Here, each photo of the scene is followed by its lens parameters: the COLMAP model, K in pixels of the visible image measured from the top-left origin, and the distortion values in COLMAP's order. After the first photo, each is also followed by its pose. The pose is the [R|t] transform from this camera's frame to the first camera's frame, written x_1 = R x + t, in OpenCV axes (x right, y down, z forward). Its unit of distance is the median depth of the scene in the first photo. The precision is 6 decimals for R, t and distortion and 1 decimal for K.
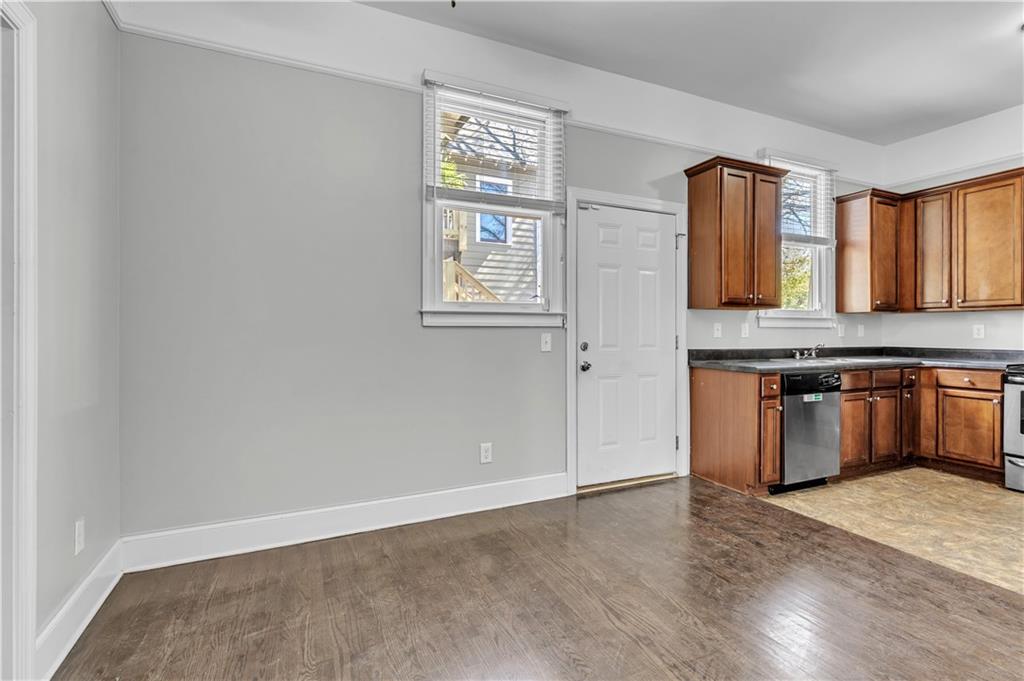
lens RADIAL K [[479.8, 0, 512.4], [0, 479.8, 331.7], [0, 0, 1]] dist [0.001579, 0.000104]
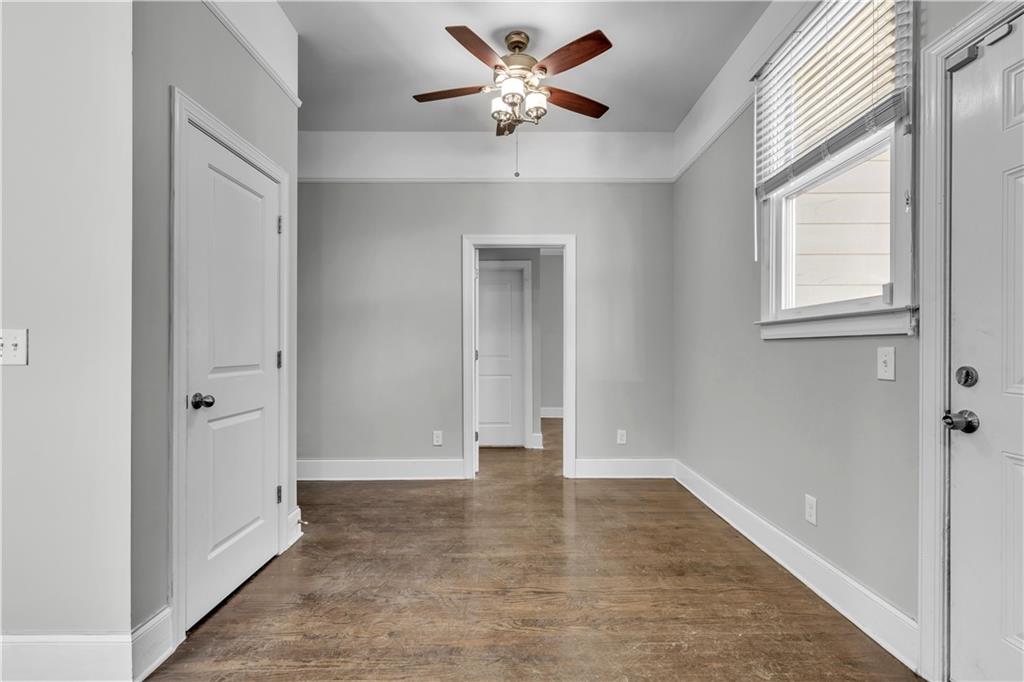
lens RADIAL K [[459.6, 0, 512.1], [0, 459.6, 345.6], [0, 0, 1]] dist [0.000361, 0.000097]
pose [[-0.415724, -0.002752, -0.909487, 1.101979], [-0.000514, 0.999996, -0.002791, 0.005901], [0.909491, -0.000693, -0.415723, 1.242108]]
